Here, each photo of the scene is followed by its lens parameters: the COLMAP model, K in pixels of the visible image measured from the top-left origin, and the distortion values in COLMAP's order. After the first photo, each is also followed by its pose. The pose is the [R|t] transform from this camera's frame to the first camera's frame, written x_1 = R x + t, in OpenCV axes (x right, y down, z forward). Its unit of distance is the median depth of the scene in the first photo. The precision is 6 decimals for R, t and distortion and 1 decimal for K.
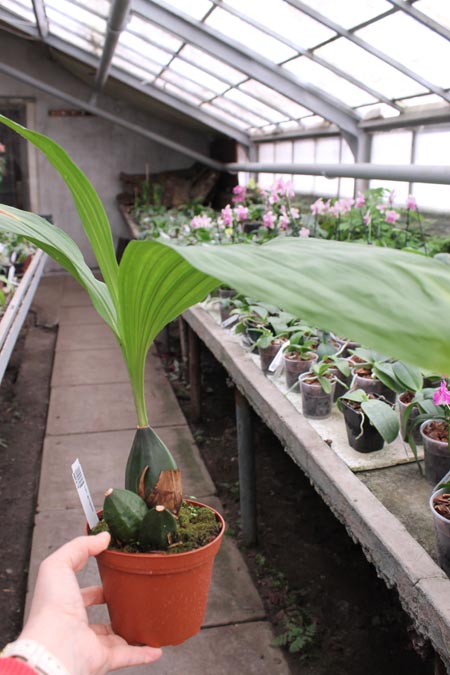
lens RADIAL K [[614.6, 0, 226.3], [0, 614.6, 344.5], [0, 0, 1]] dist [-0.096527, 0.000000]
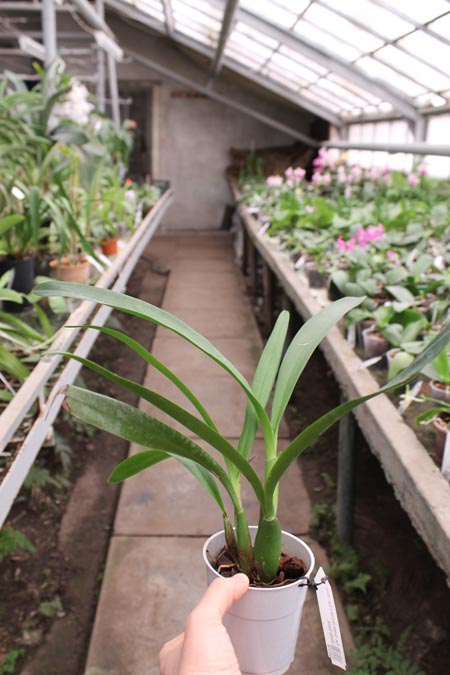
lens RADIAL K [[614.6, 0, 227.2], [0, 614.6, 338.5], [0, 0, 1]] dist [-0.096527, 0.000000]
pose [[0.982808, 0.067015, -0.172038, 0.076251], [-0.062910, 0.997592, 0.029209, 0.079338], [0.173581, -0.017884, 0.984657, -0.254091]]
